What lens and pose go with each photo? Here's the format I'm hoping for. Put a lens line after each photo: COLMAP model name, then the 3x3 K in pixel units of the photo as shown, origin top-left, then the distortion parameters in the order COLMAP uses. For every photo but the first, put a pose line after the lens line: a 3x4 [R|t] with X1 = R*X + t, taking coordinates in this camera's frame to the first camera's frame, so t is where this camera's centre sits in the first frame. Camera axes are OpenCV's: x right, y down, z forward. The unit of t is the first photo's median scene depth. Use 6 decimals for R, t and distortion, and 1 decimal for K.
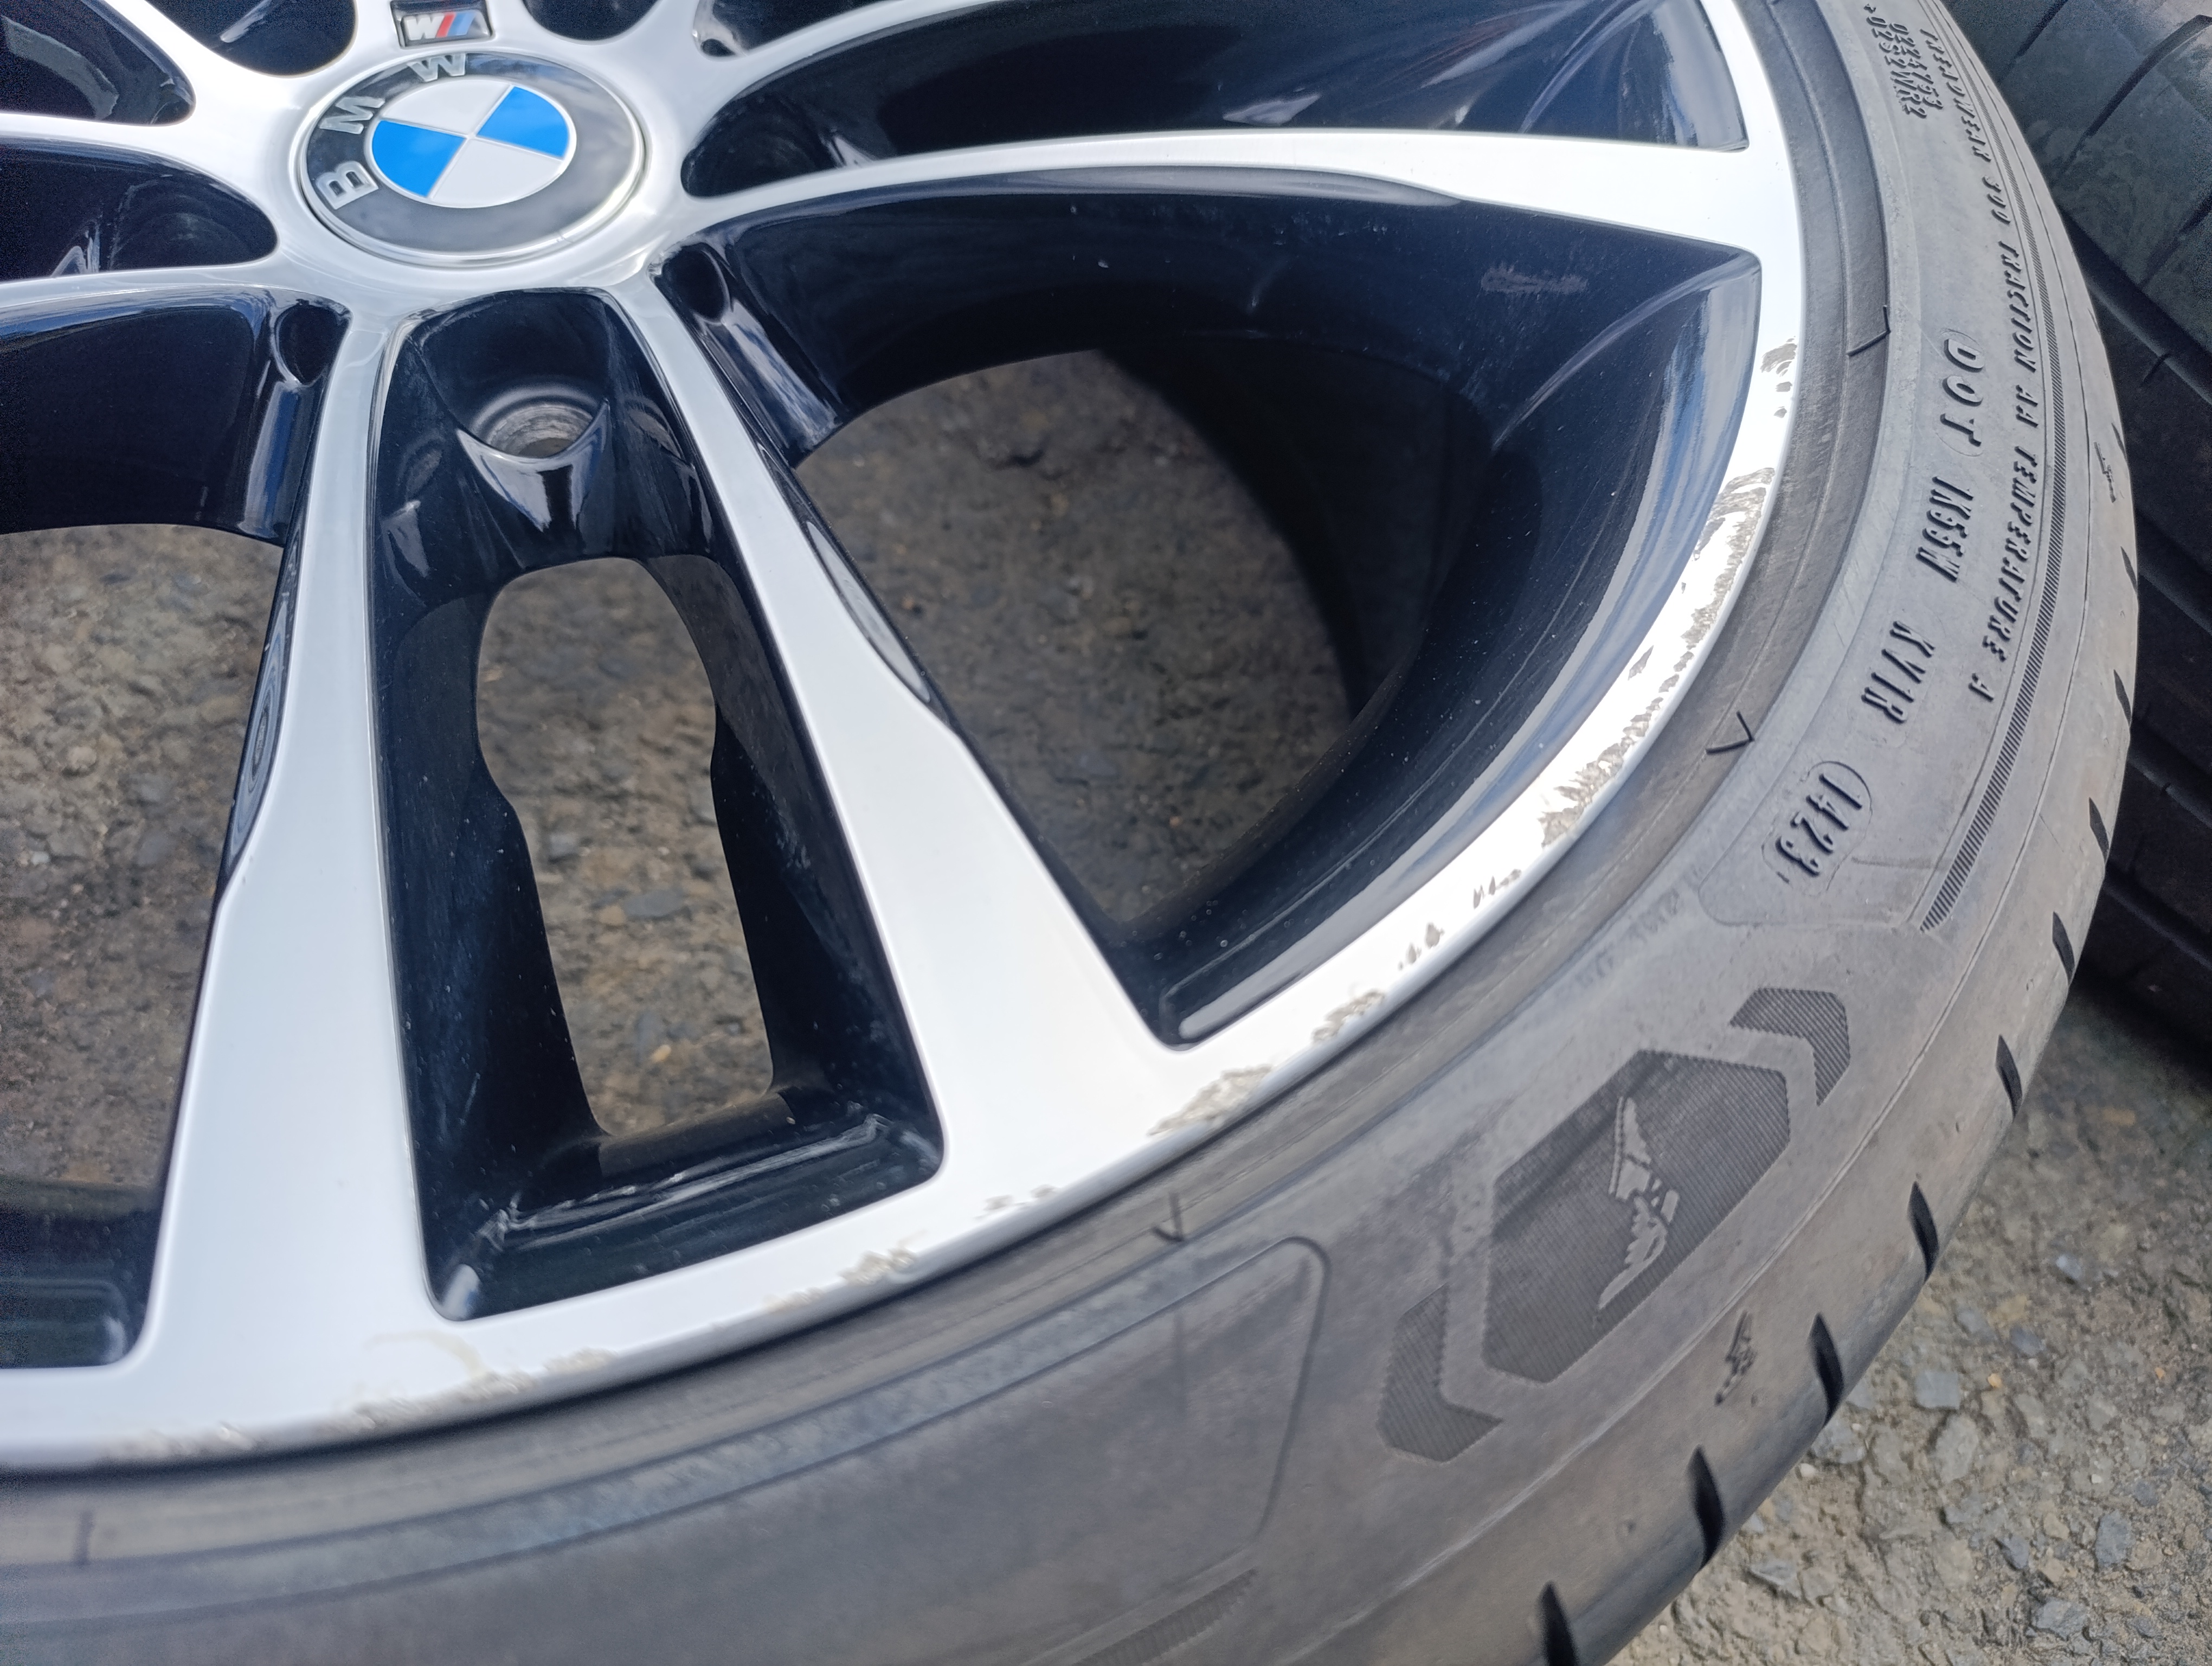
lens RADIAL K [[1528.7, 0, 1098.1], [0, 1528.7, 842.9], [0, 0, 1]] dist [-0.018665, -0.007102]
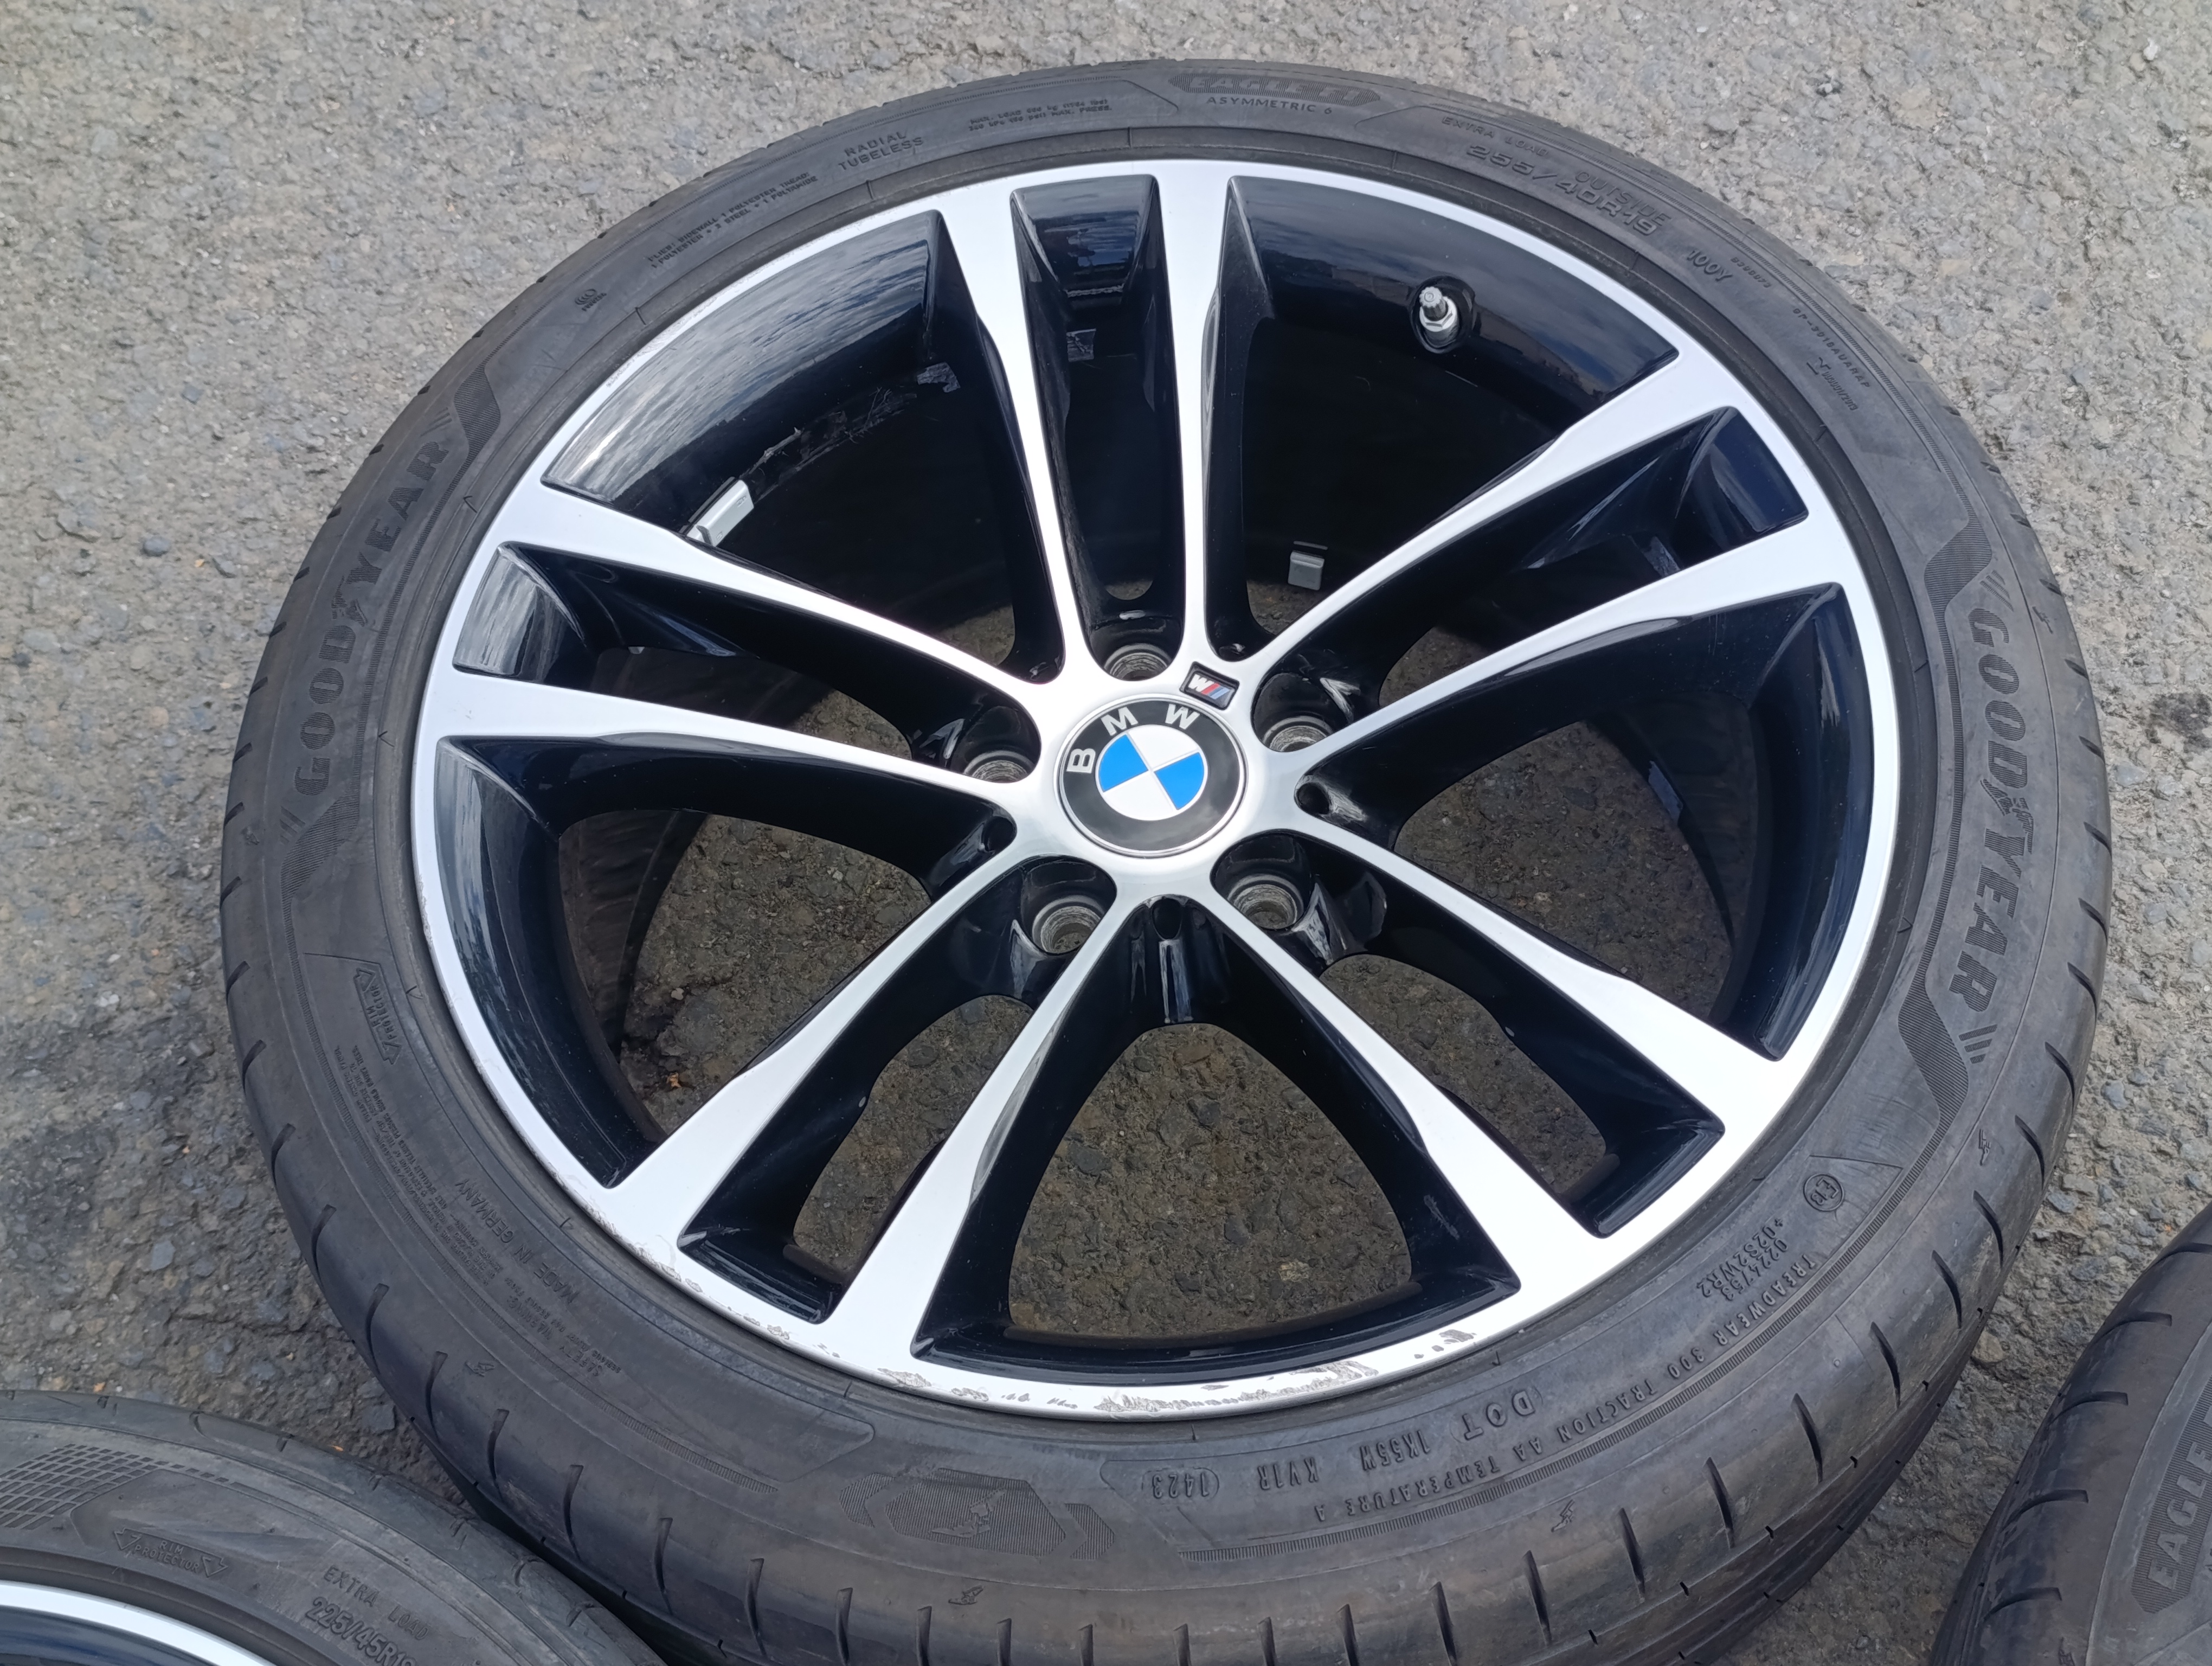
lens RADIAL K [[2957.6, 0, 1100.8], [0, 2957.6, 828.1], [0, 0, 1]] dist [0.013719, 0.000000]
pose [[0.625526, 0.570277, -0.532449, 1.948733], [-0.599253, 0.788191, 0.140180, -1.177834], [0.499613, 0.231385, 0.834774, -2.593544]]
